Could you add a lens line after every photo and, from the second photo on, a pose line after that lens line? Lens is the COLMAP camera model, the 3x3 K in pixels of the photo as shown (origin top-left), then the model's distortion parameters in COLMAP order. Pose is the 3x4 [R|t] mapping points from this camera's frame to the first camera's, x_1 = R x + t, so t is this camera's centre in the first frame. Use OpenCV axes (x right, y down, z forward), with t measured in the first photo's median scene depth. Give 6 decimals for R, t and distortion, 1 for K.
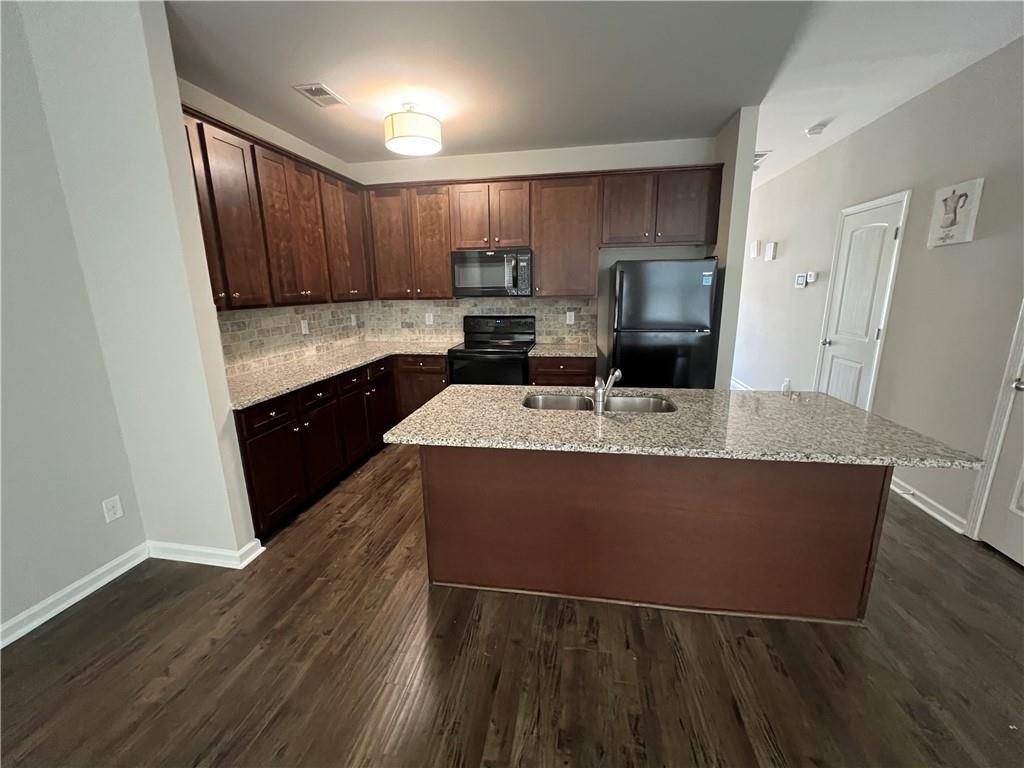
lens RADIAL K [[415.1, 0, 508.2], [0, 415.1, 383.0], [0, 0, 1]] dist [-0.001554, 0.000229]
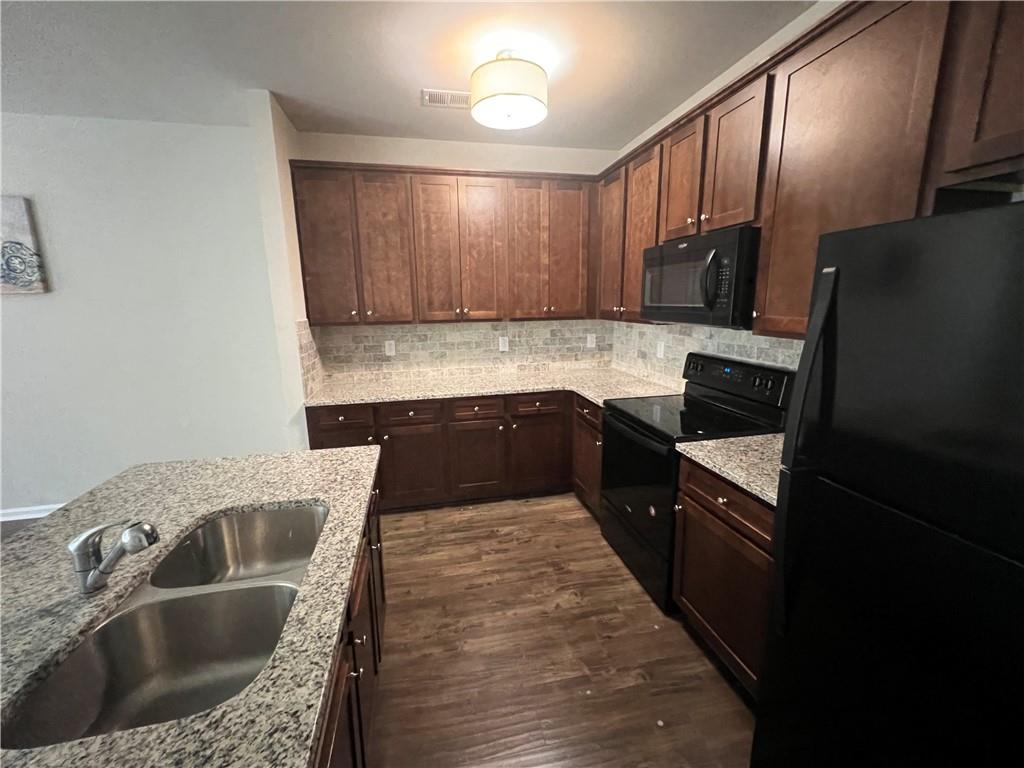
lens RADIAL K [[415.1, 0, 508.2], [0, 415.1, 383.0], [0, 0, 1]] dist [-0.001554, 0.000229]
pose [[0.380278, 0.189915, -0.905163, 0.364891], [-0.199271, 0.972528, 0.120331, -0.145734], [0.903150, 0.134613, 0.407676, 0.551709]]
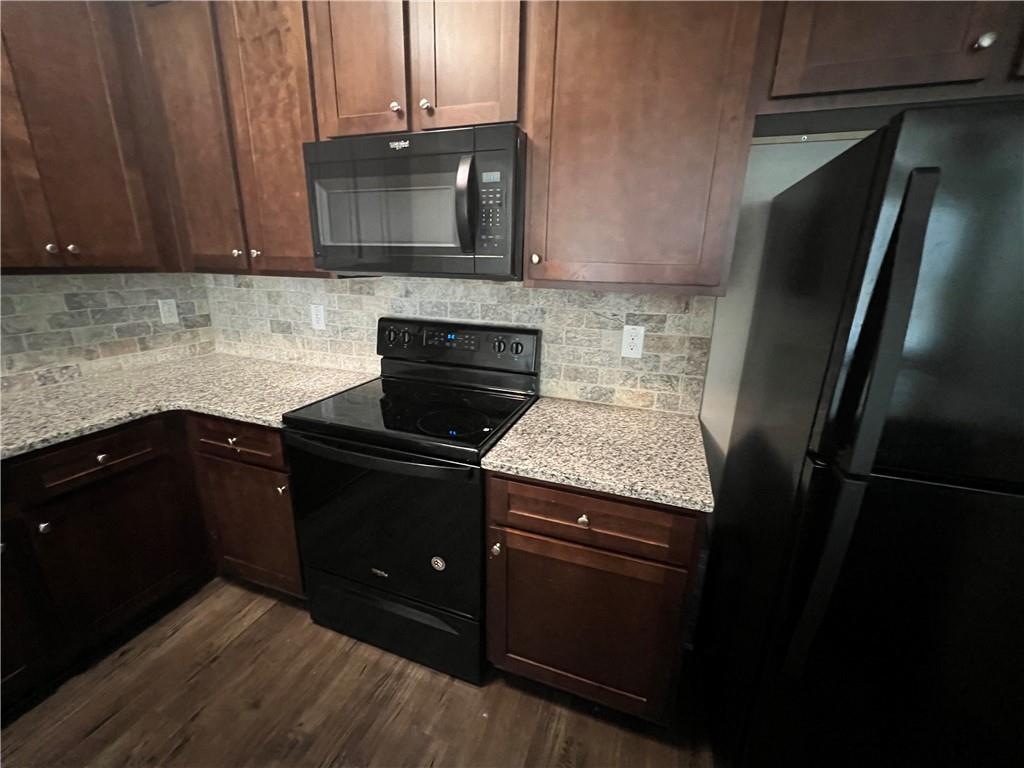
lens RADIAL K [[415.1, 0, 508.2], [0, 415.1, 383.0], [0, 0, 1]] dist [-0.001554, 0.000229]
pose [[0.985109, 0.082205, -0.151002, 0.100457], [-0.073673, 0.995399, 0.061263, -0.137124], [0.155344, -0.049226, 0.986633, 0.624052]]
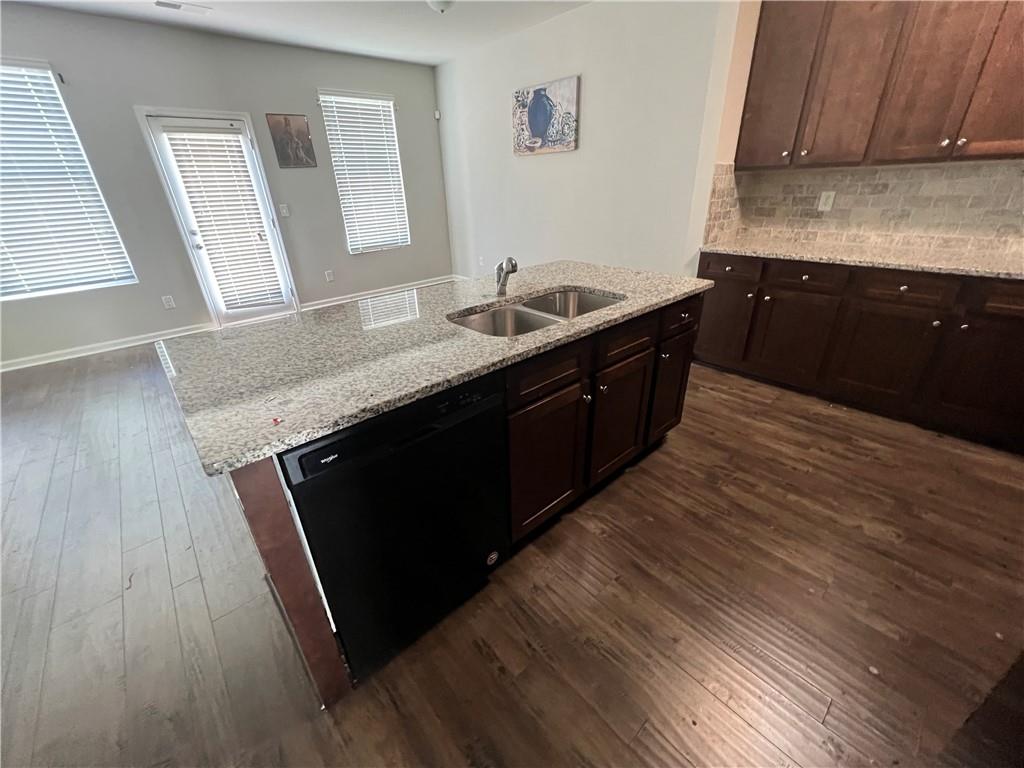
lens RADIAL K [[415.1, 0, 508.2], [0, 415.1, 383.0], [0, 0, 1]] dist [-0.001554, 0.000229]
pose [[-0.621790, 0.373174, -0.688563, 0.432867], [-0.131495, 0.816959, 0.561504, -0.137905], [0.772066, 0.439680, -0.458907, 0.705606]]
